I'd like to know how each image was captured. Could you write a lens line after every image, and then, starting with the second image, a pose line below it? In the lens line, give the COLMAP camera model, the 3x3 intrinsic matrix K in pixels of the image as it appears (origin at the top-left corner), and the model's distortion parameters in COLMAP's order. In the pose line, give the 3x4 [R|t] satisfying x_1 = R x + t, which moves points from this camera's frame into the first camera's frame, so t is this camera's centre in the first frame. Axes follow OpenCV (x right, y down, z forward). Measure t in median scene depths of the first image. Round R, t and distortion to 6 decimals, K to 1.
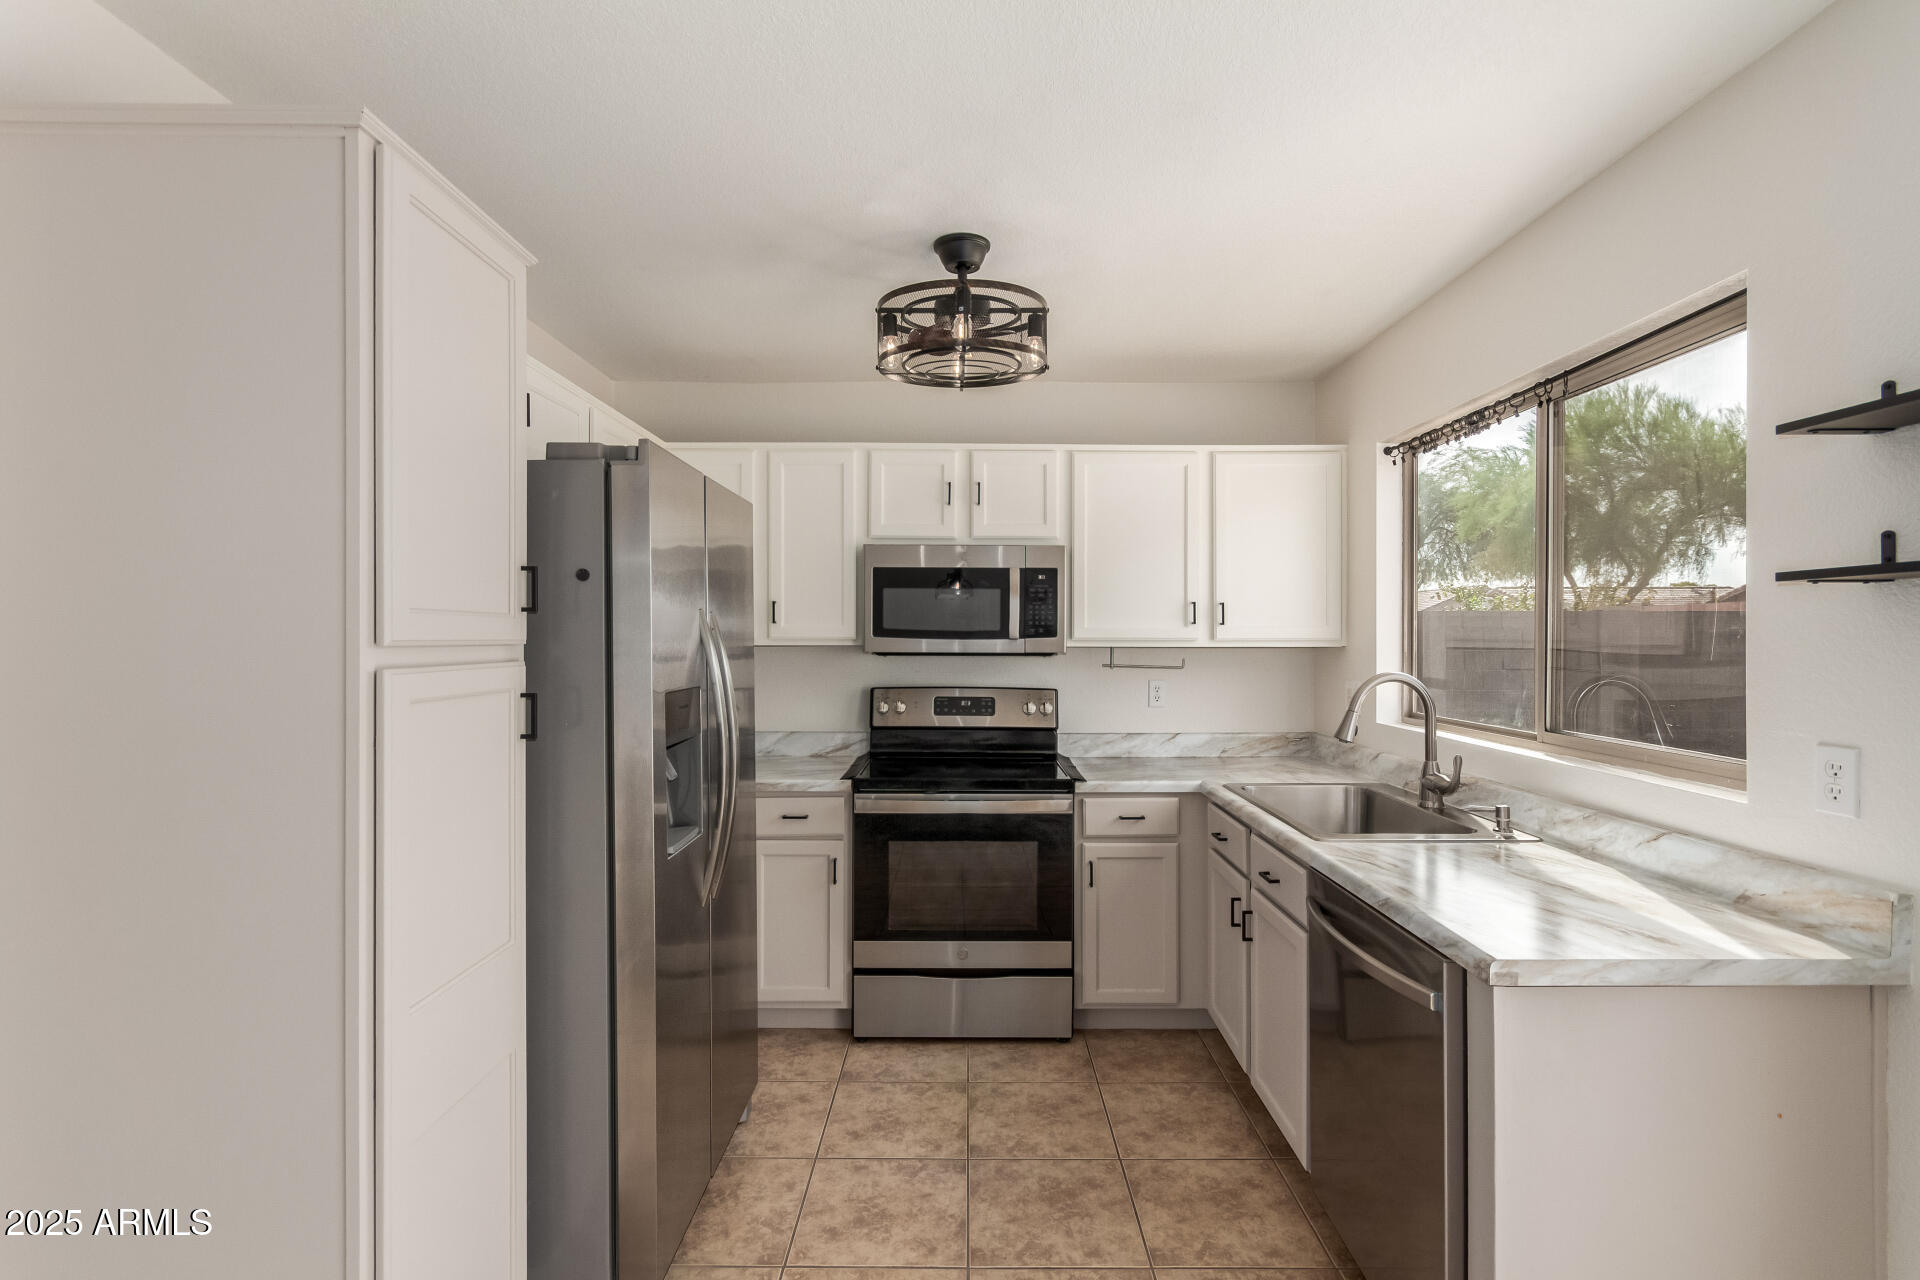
lens RADIAL K [[880.8, 0, 972.3], [0, 880.8, 647.0], [0, 0, 1]] dist [0.006155, 0.000891]
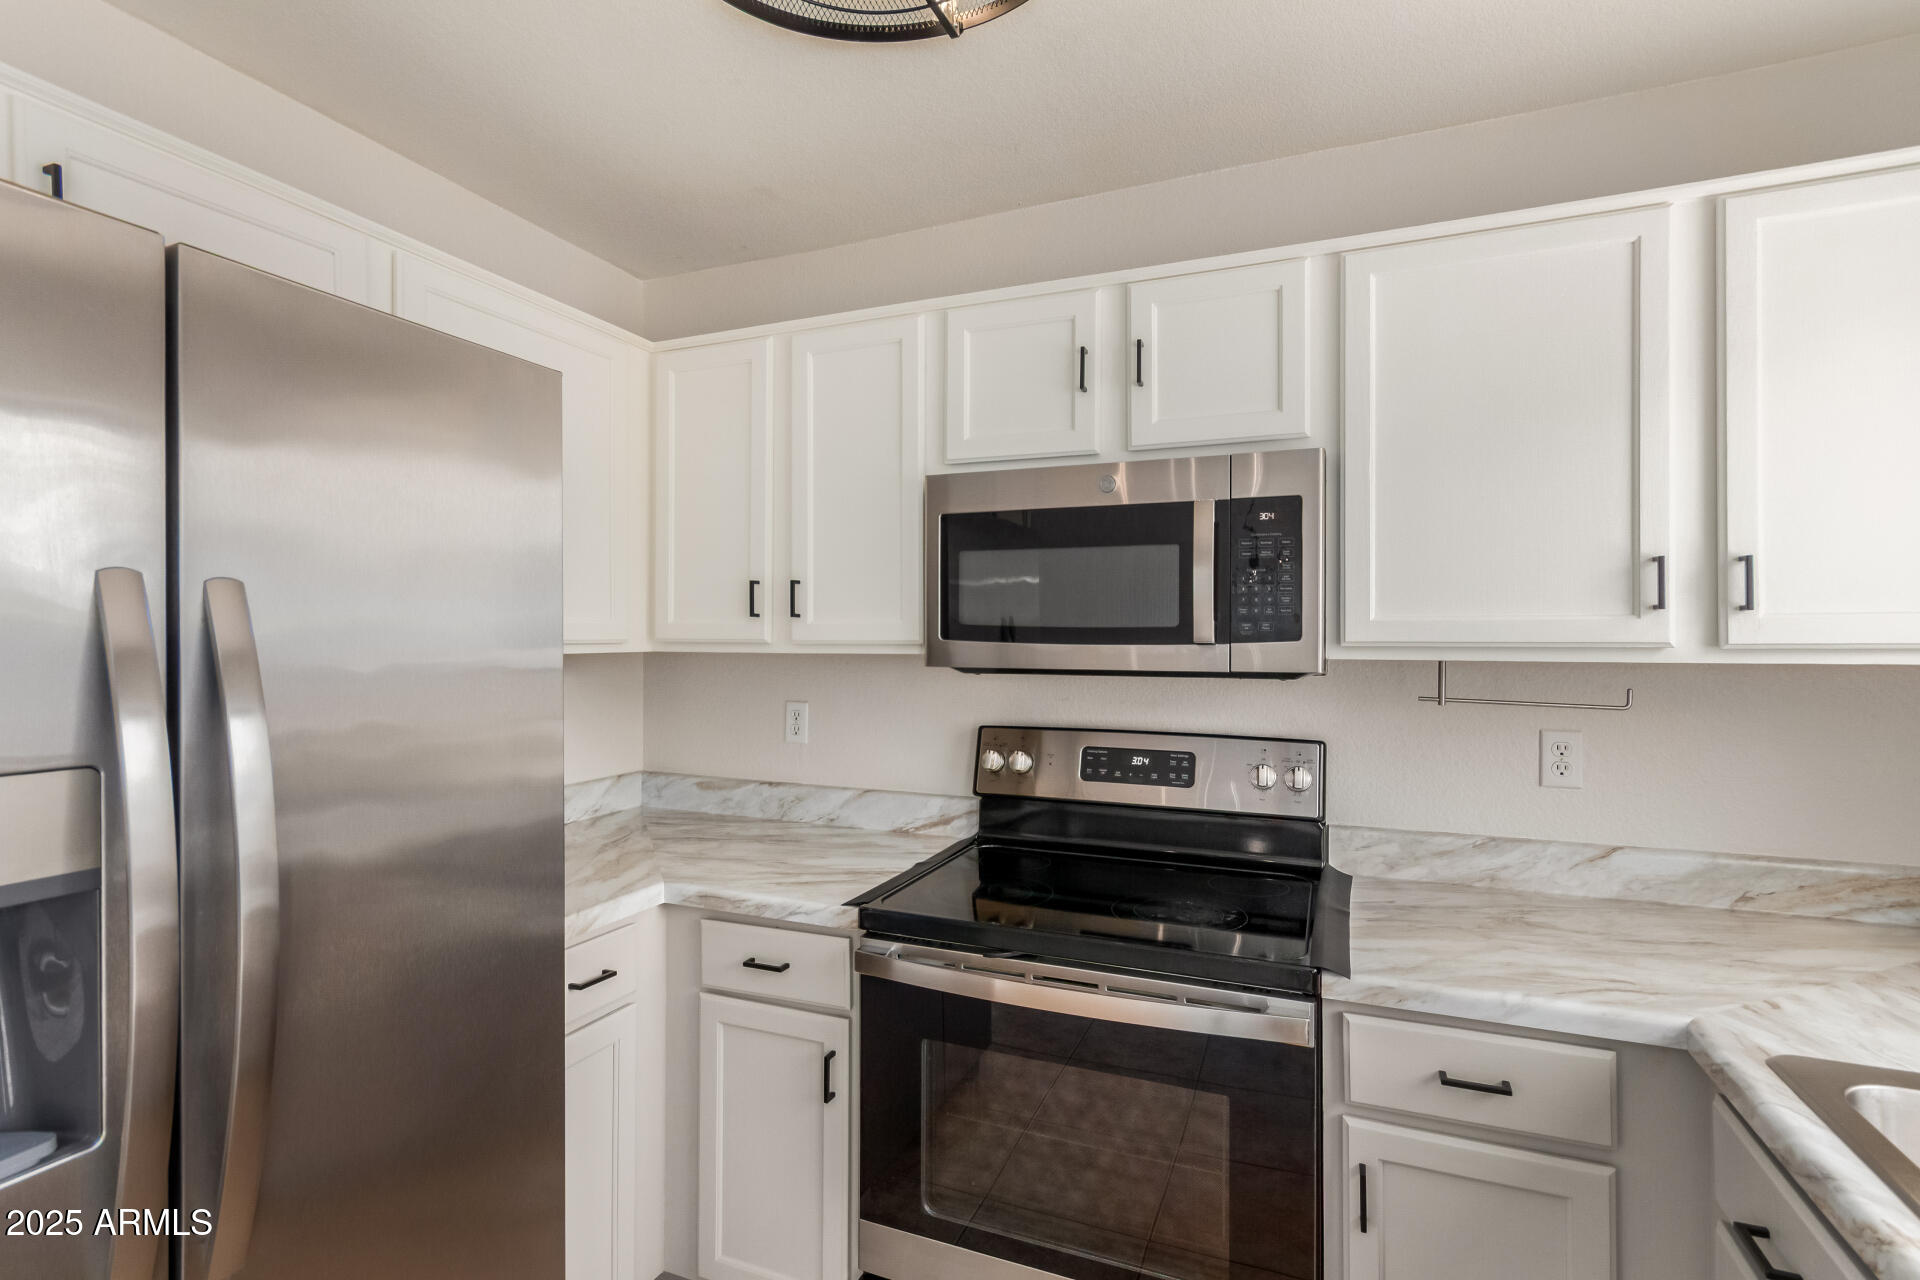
lens RADIAL K [[880.8, 0, 950.3], [0, 880.8, 640.6], [0, 0, 1]] dist [0.006155, 0.000891]
pose [[0.912635, -0.000168, -0.408776, 0.117933], [-0.005582, 0.999902, -0.012873, -0.003646], [0.408738, 0.014030, 0.912544, 0.486875]]
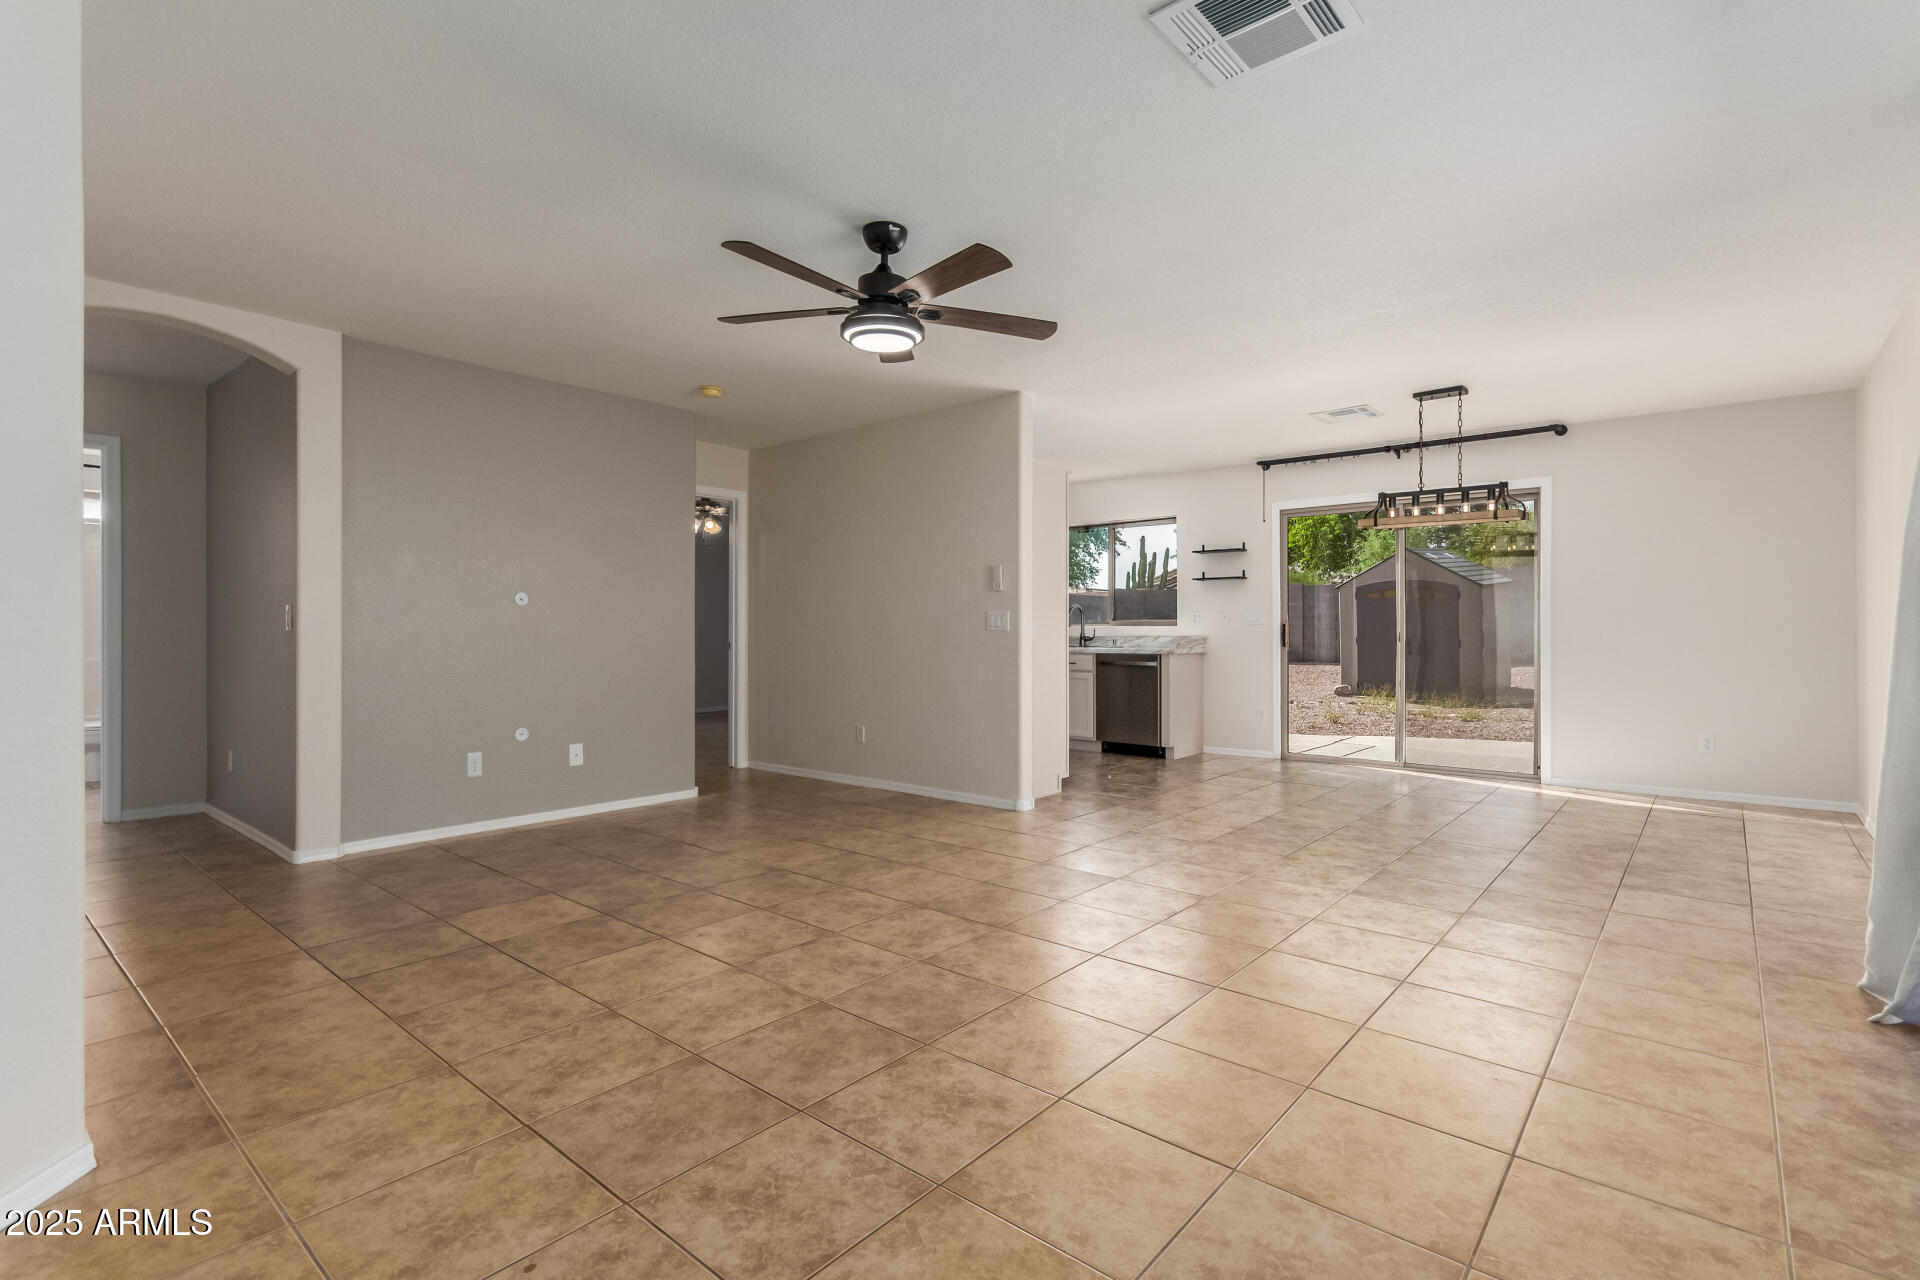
lens RADIAL K [[880.8, 0, 966.3], [0, 880.8, 638.1], [0, 0, 1]] dist [0.006155, 0.000891]
pose [[0.651493, -0.005587, 0.758634, -1.754432], [0.008008, 0.999968, 0.000488, 0.114140], [-0.758613, 0.005757, 0.651516, -0.627959]]
